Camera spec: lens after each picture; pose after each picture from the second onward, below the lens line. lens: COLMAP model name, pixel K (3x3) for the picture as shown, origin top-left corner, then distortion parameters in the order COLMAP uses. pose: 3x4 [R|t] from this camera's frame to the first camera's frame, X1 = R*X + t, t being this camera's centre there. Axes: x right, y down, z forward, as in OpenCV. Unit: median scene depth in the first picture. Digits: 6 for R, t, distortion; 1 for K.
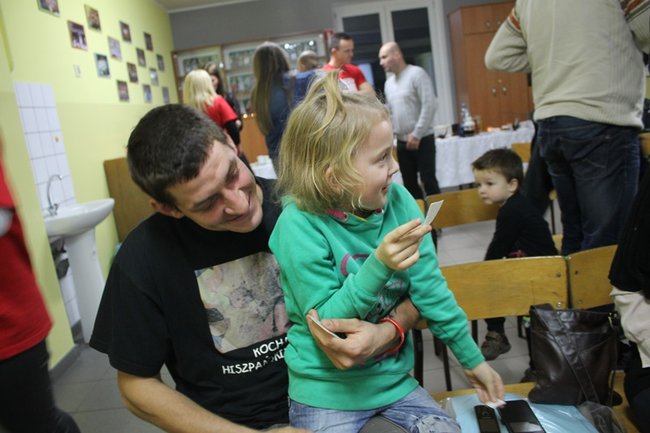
lens RADIAL K [[543.9, 0, 325.2], [0, 543.9, 212.4], [0, 0, 1]] dist [-0.161751, 0.133765]
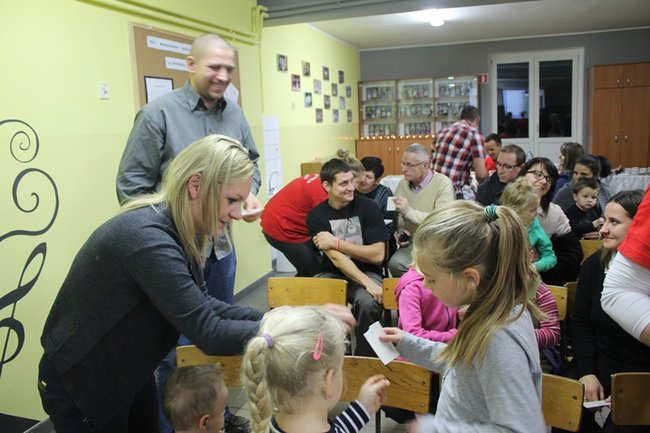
lens RADIAL K [[543.9, 0, 319.6], [0, 543.9, 218.5], [0, 0, 1]] dist [-0.161751, 0.133765]
pose [[0.936687, 0.143387, -0.319464, 0.126637], [-0.140779, 0.989544, 0.031373, 0.002649], [0.320623, 0.015588, 0.947079, -0.380518]]
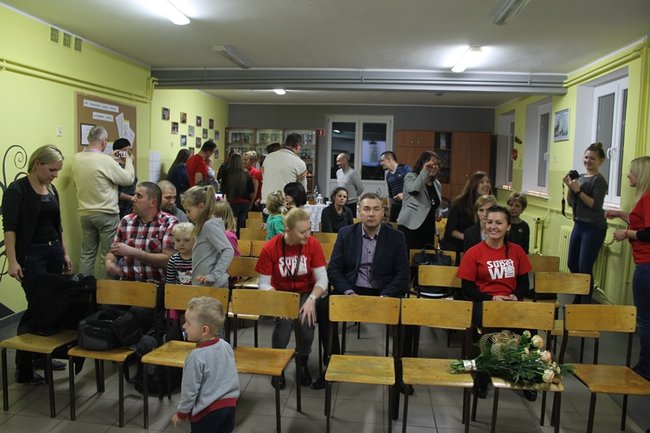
lens RADIAL K [[543.9, 0, 323.1], [0, 543.9, 216.4], [0, 0, 1]] dist [-0.161751, 0.133765]
pose [[0.979141, 0.170902, -0.109888, 0.329970], [-0.179785, 0.980711, -0.076708, 0.060937], [0.094659, 0.094864, 0.990980, -0.841785]]
